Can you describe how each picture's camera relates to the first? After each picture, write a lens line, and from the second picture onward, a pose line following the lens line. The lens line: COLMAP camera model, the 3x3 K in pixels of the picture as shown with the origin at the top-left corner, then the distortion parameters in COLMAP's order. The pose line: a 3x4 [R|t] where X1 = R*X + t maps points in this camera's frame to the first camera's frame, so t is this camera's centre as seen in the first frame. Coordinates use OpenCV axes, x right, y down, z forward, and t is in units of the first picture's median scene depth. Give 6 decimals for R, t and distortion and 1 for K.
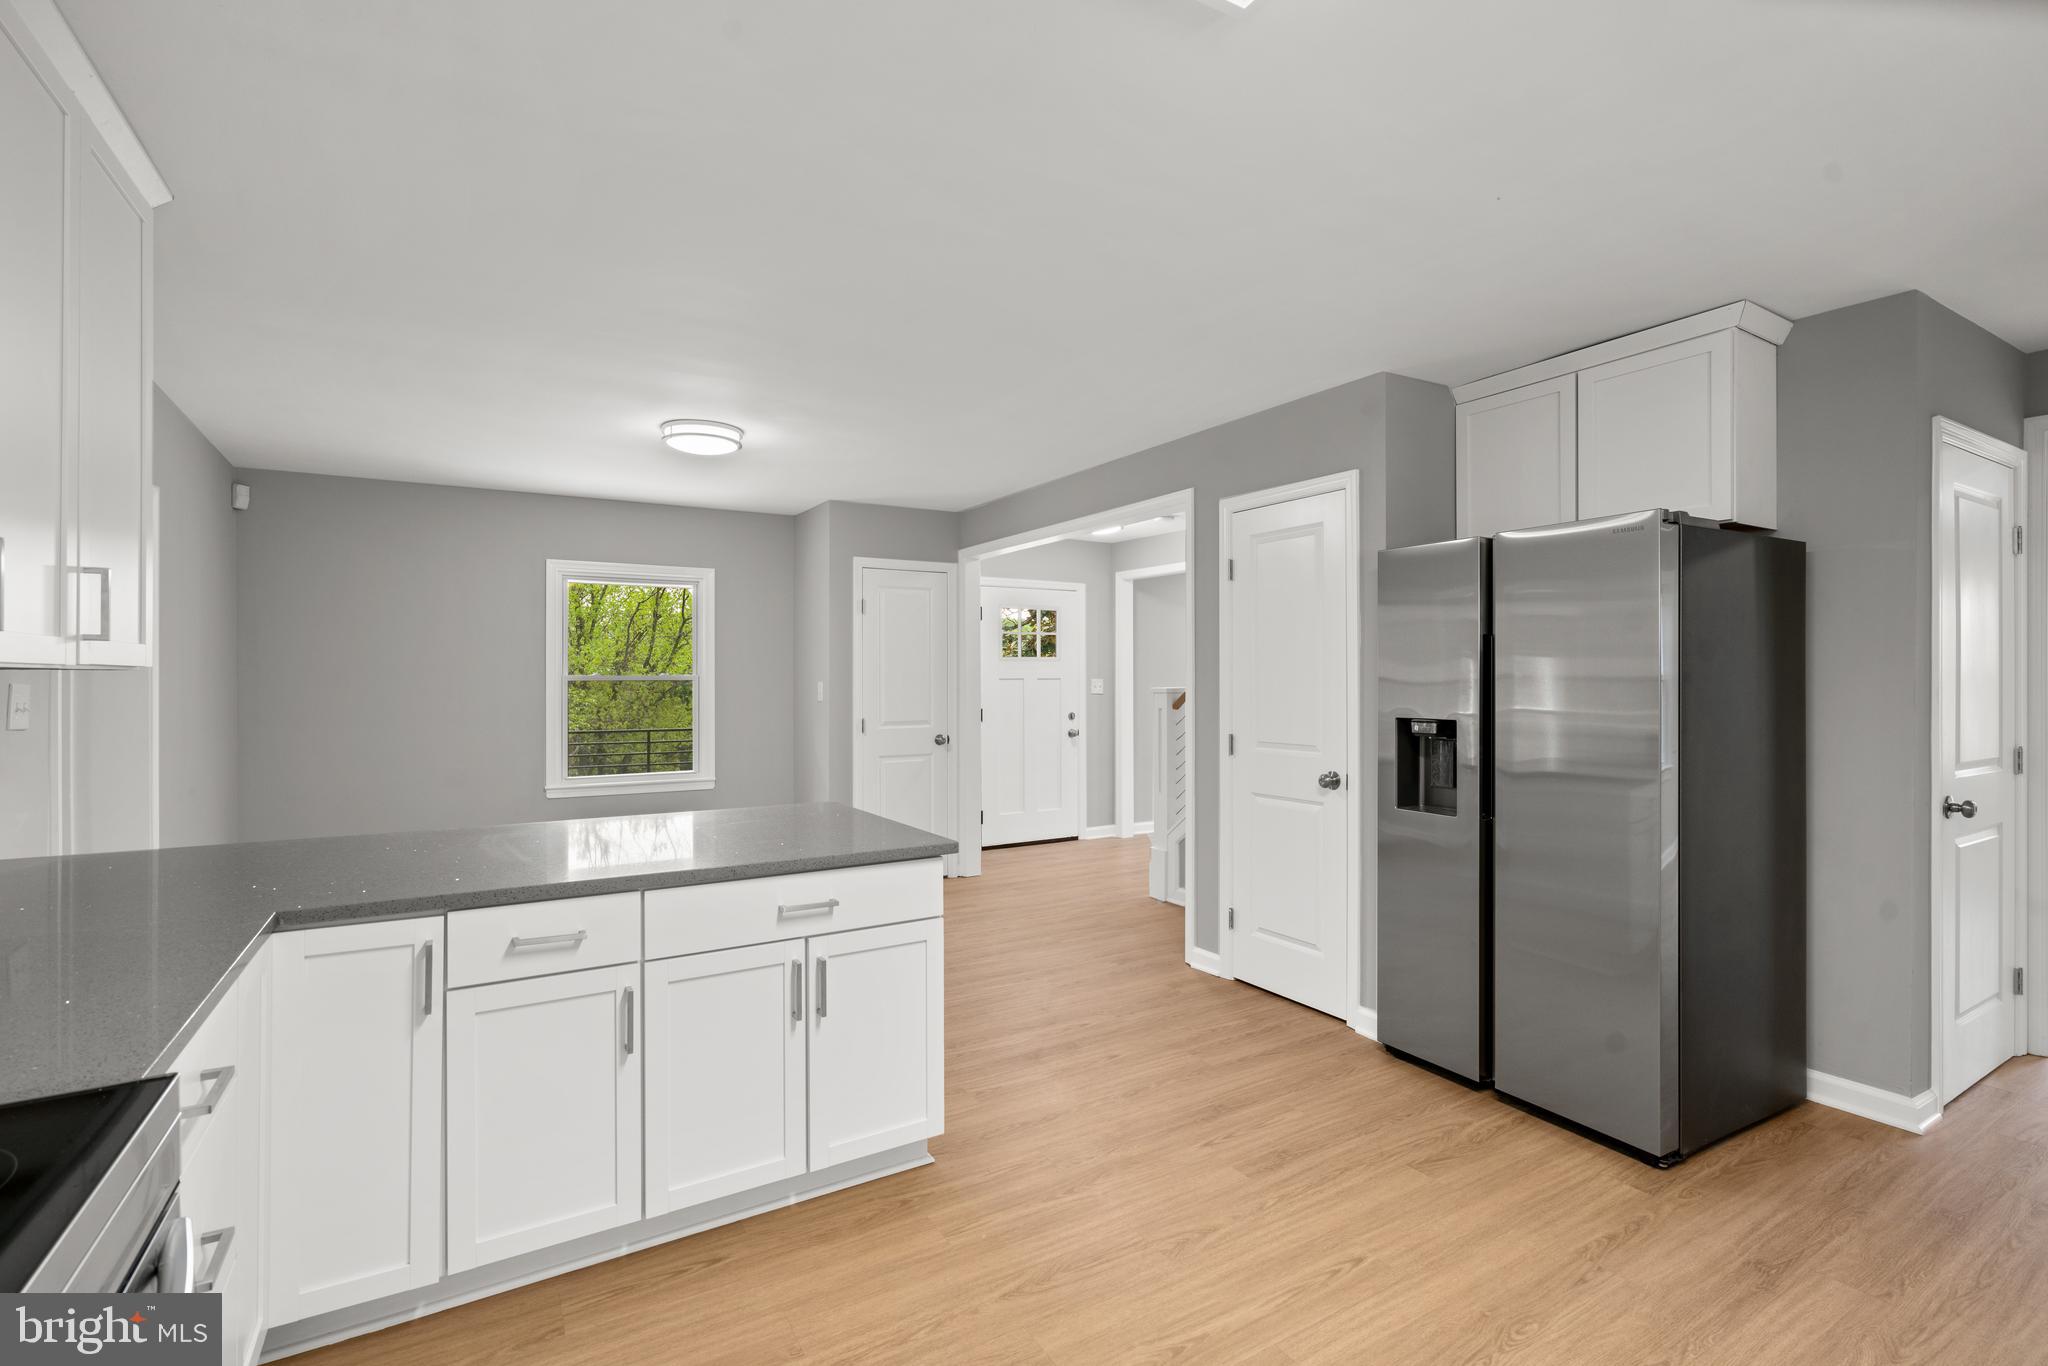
lens RADIAL K [[914.1, 0, 1004.3], [0, 914.1, 687.7], [0, 0, 1]] dist [-0.010643, 0.000562]
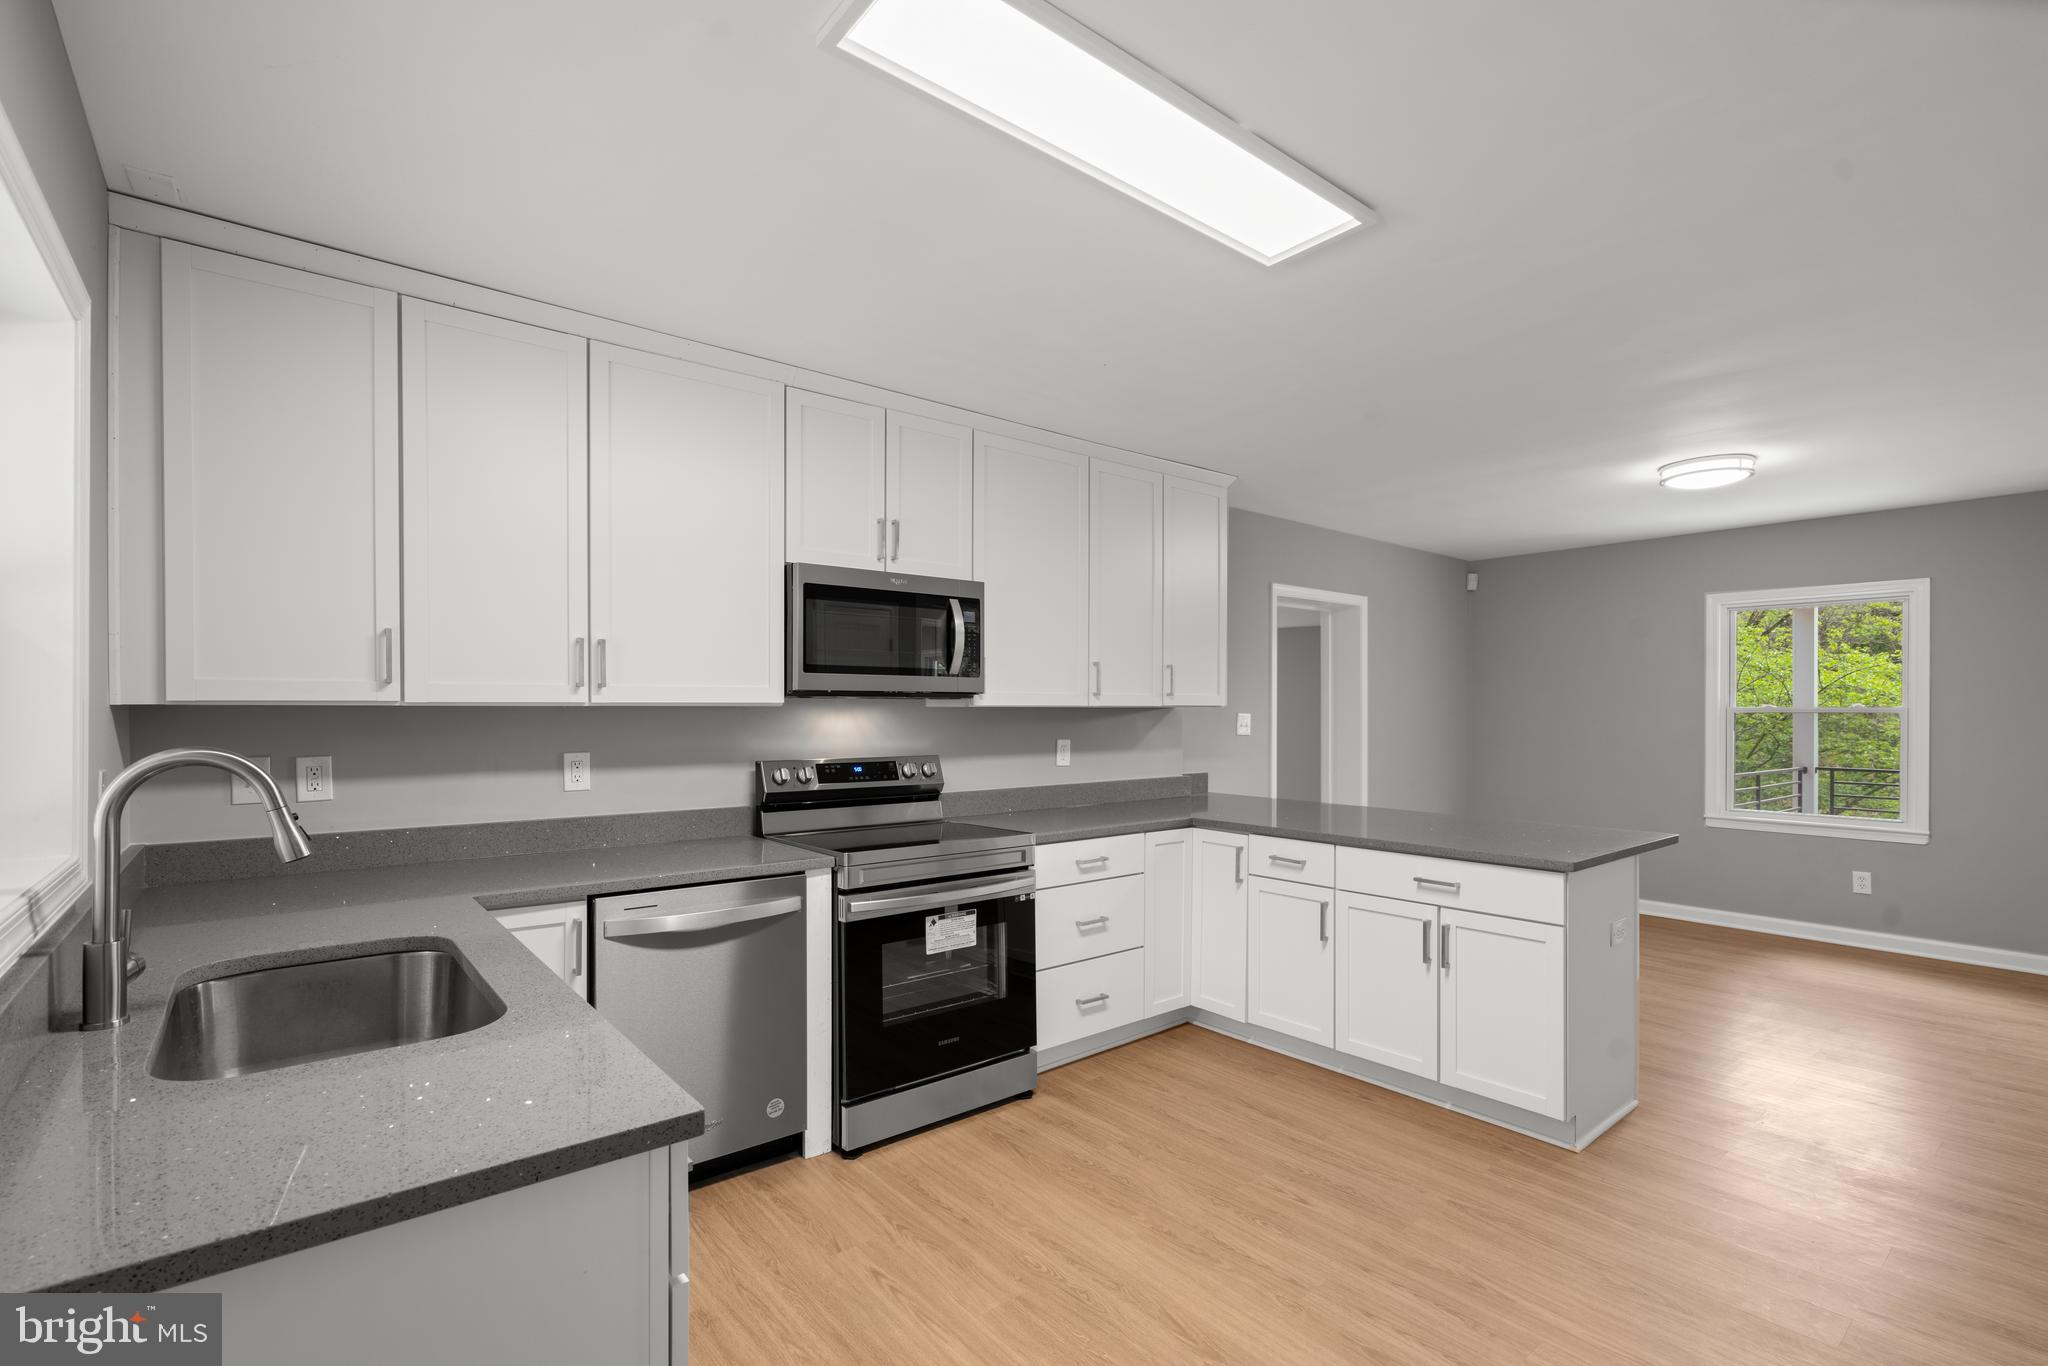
lens RADIAL K [[918.3, 0, 1000.0], [0, 918.3, 713.6], [0, 0, 1]] dist [-0.011164, 0.000275]
pose [[0.133265, 0.006018, -0.991062, 1.119709], [-0.009266, 0.999945, 0.004826, -0.010805], [0.991037, 0.008540, 0.133314, 0.192348]]
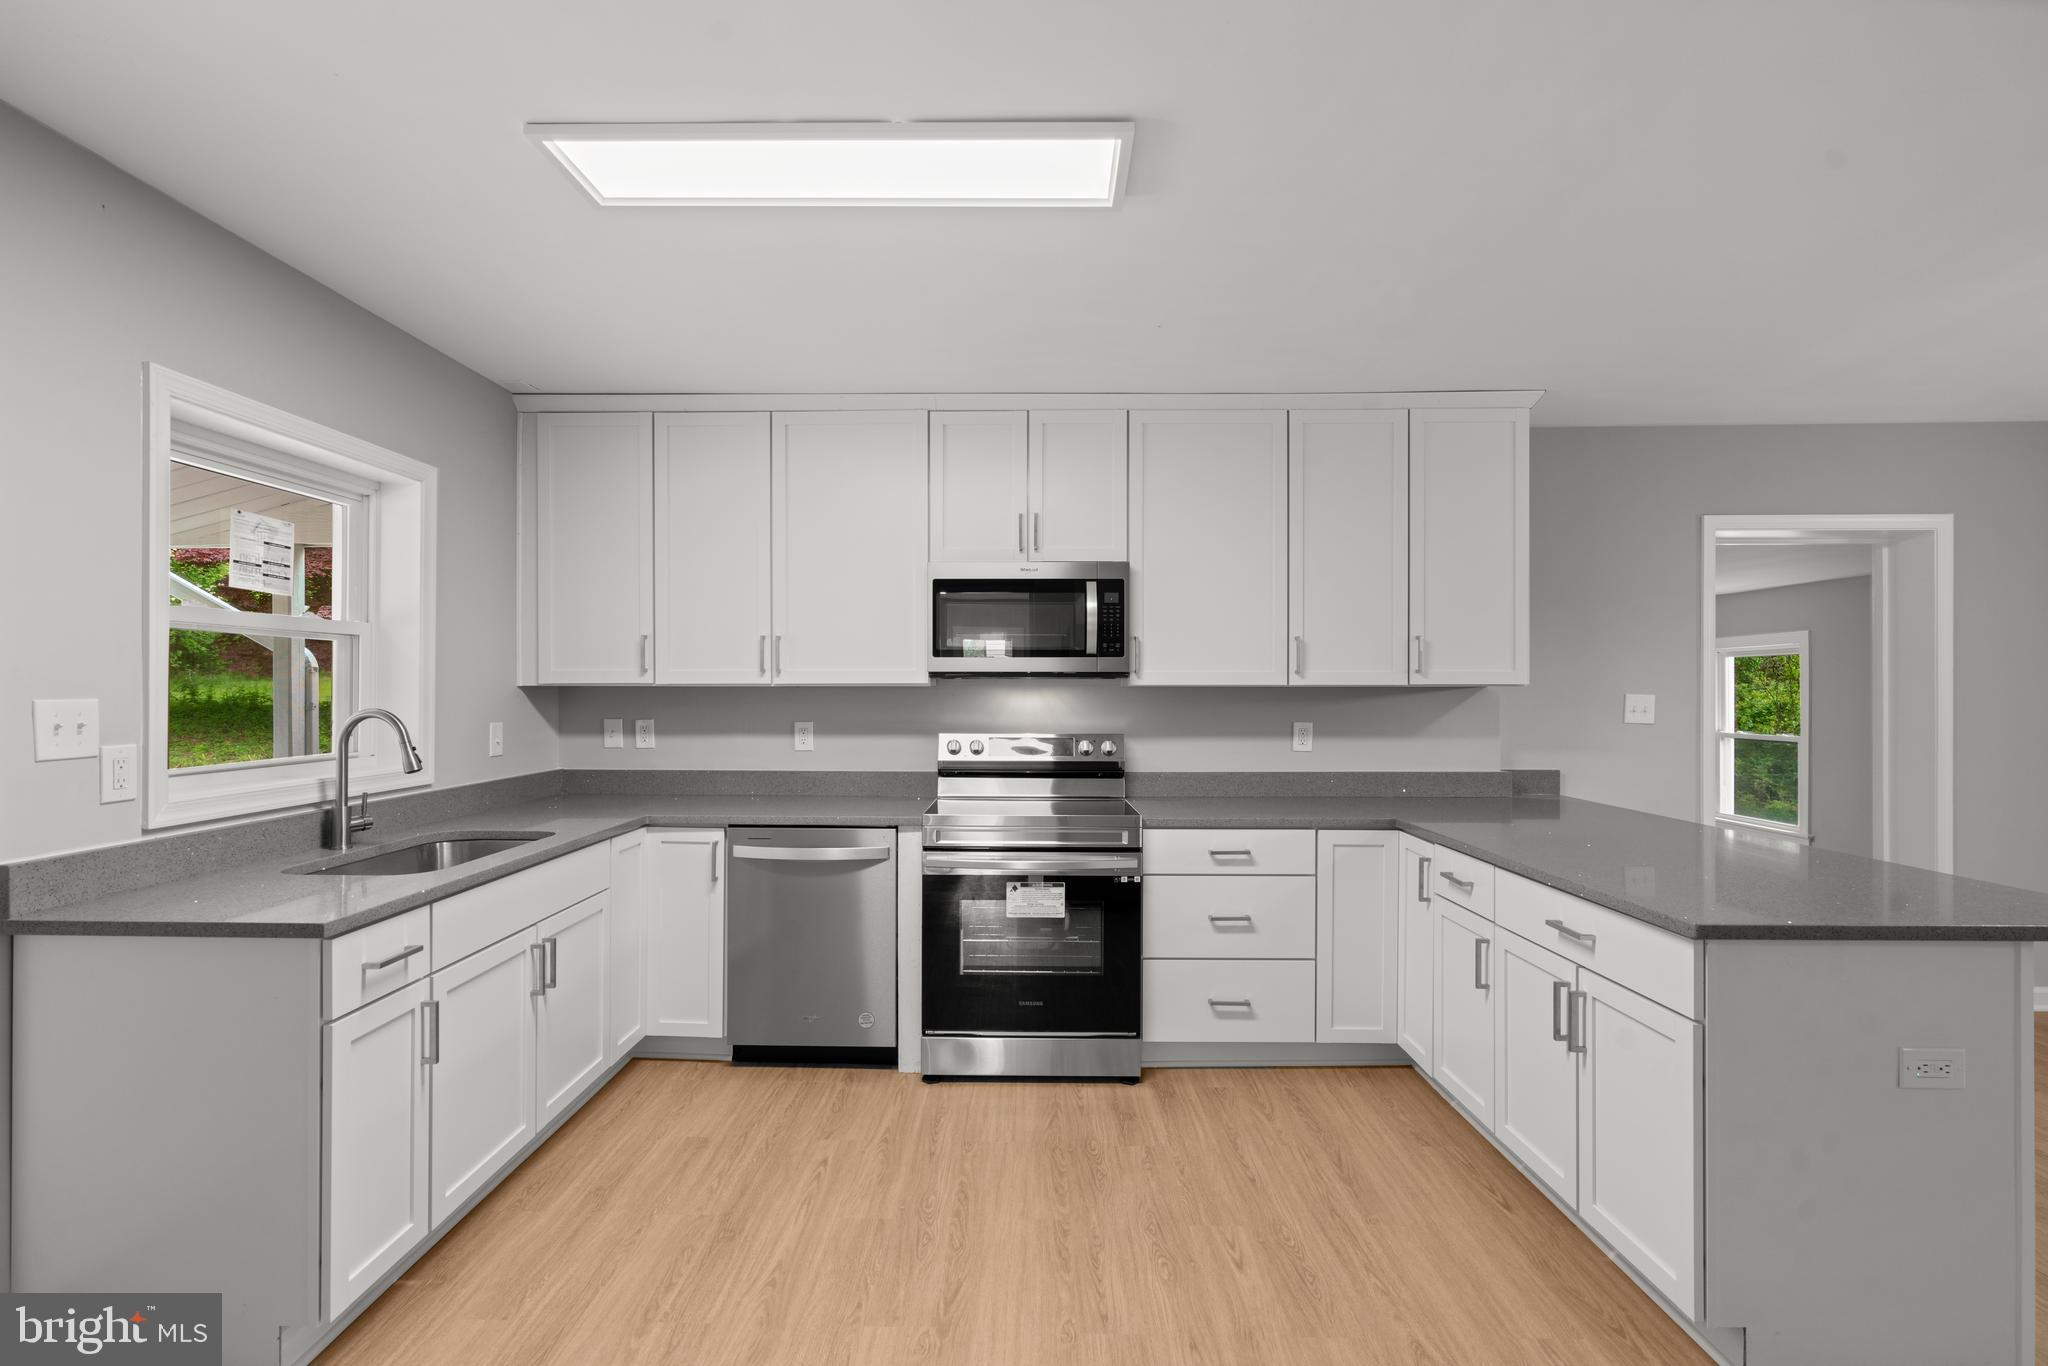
lens RADIAL K [[914.1, 0, 1004.3], [0, 914.1, 687.7], [0, 0, 1]] dist [-0.010643, 0.000562]
pose [[-0.529599, 0.000284, -0.848248, 0.988925], [-0.006755, 0.999967, 0.004552, -0.018205], [0.848221, 0.008141, -0.529580, 1.079022]]
